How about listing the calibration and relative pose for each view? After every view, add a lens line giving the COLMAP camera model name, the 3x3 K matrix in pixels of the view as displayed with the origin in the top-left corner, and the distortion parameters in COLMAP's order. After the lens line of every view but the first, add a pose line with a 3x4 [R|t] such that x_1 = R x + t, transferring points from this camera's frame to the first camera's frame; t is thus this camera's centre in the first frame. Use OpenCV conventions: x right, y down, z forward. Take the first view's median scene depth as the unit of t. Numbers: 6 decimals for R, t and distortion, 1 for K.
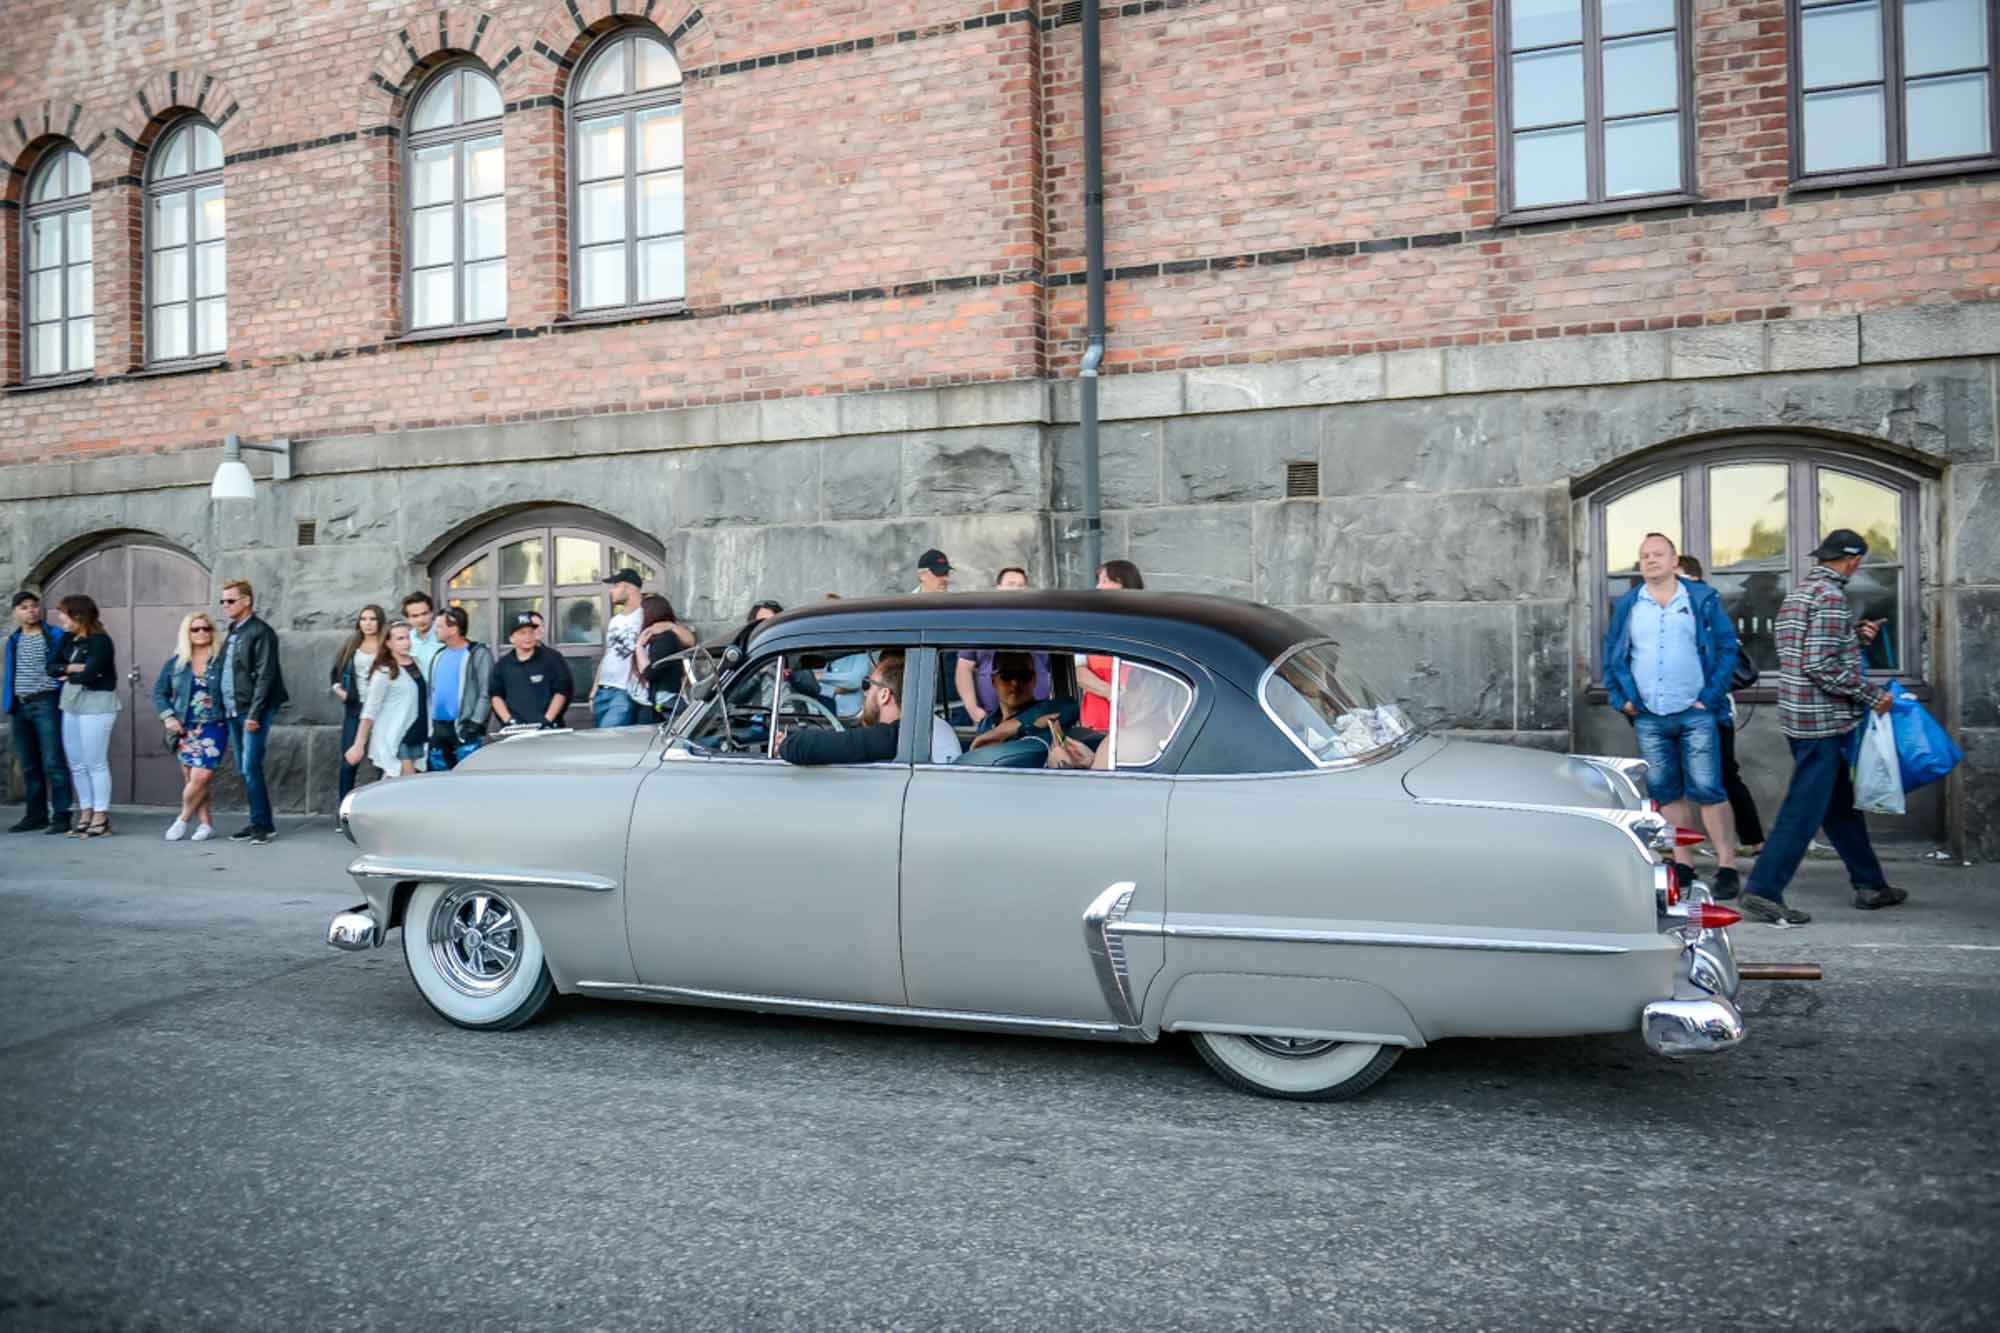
lens RADIAL K [[1542.0, 0, 1006.9], [0, 1542.0, 656.1], [0, 0, 1]] dist [-0.029983, -0.002989]
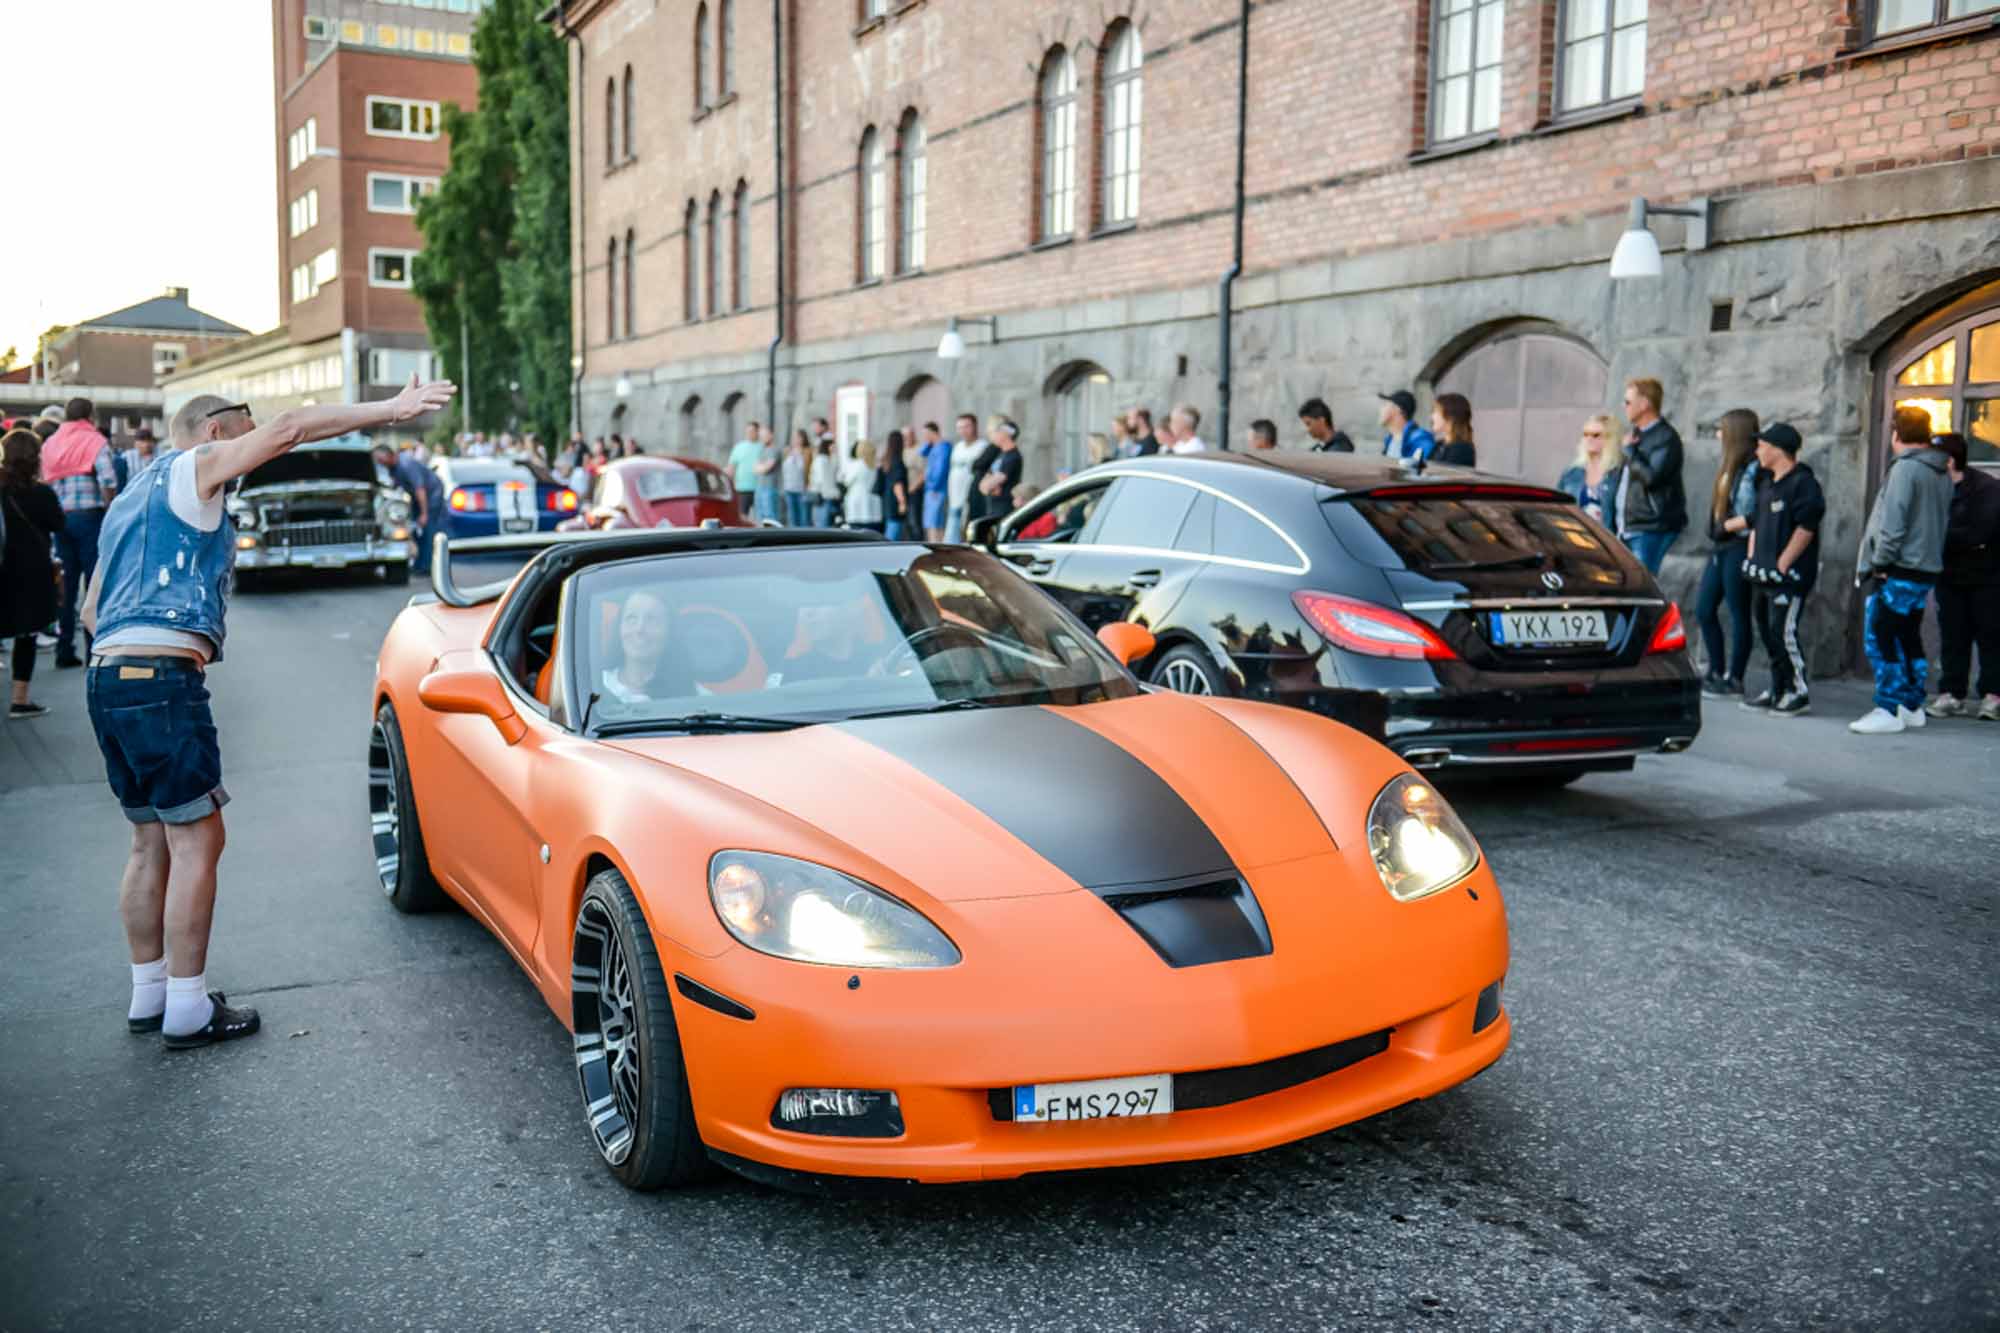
lens RADIAL K [[2077.9, 0, 1001.7], [0, 2077.9, 656.8], [0, 0, 1]] dist [0.049433, 0.009078]
pose [[0.704736, 0.092034, -0.703475, 0.070977], [-0.031063, 0.994602, 0.099002, 0.000089], [0.708789, -0.047919, 0.703791, -0.050304]]
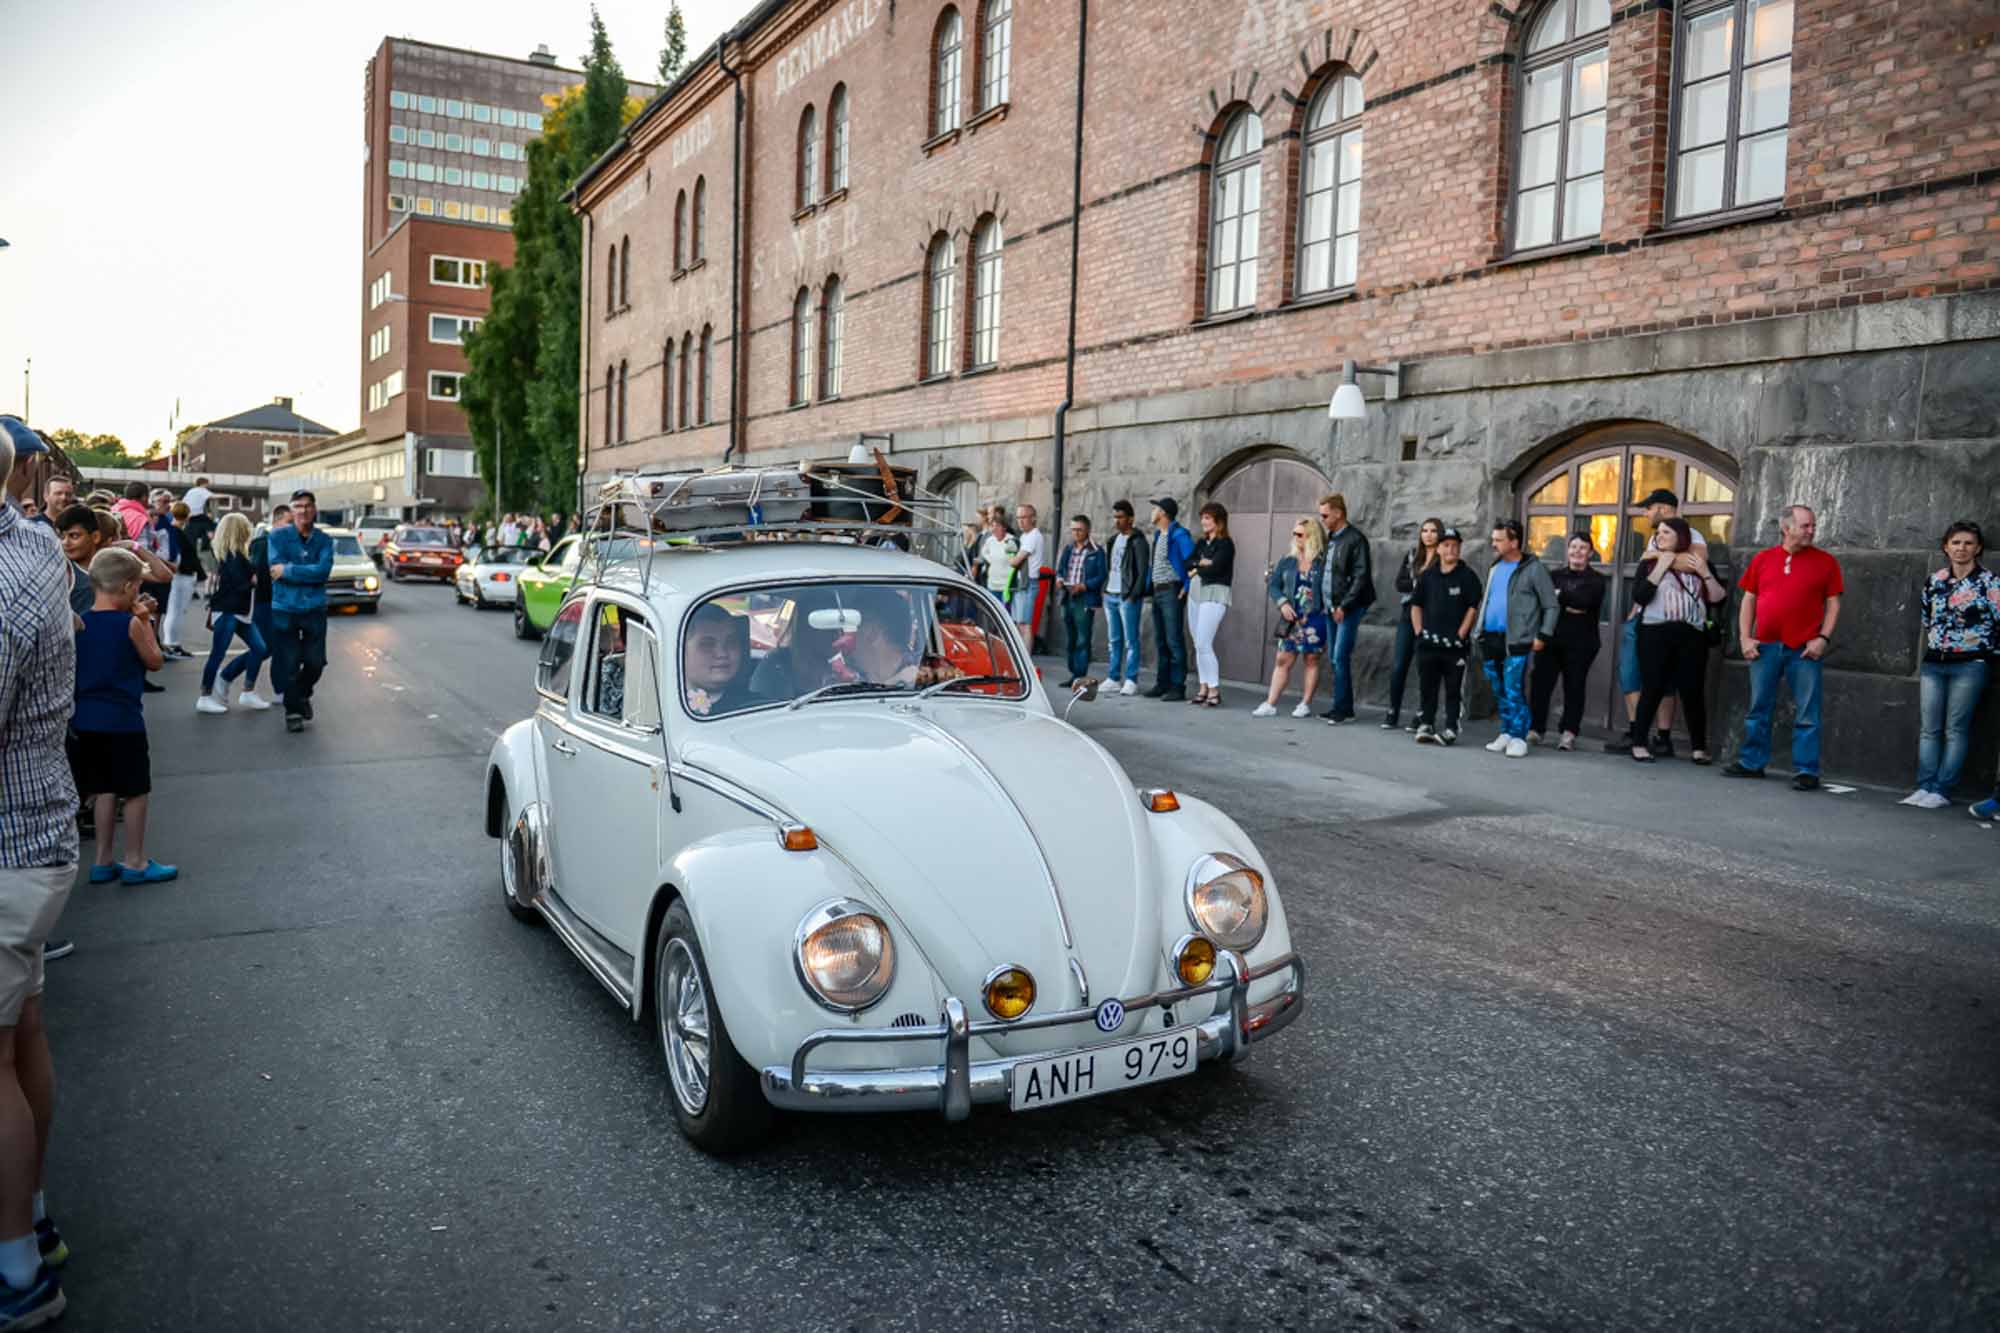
lens RADIAL K [[1604.5, 0, 1002.8], [0, 1604.5, 656.9], [0, 0, 1]] dist [-0.018399, -0.008592]
pose [[0.737550, 0.088121, -0.669518, 0.111599], [-0.052637, 0.995935, 0.073097, -0.002258], [0.673238, -0.018671, 0.739190, -0.033990]]
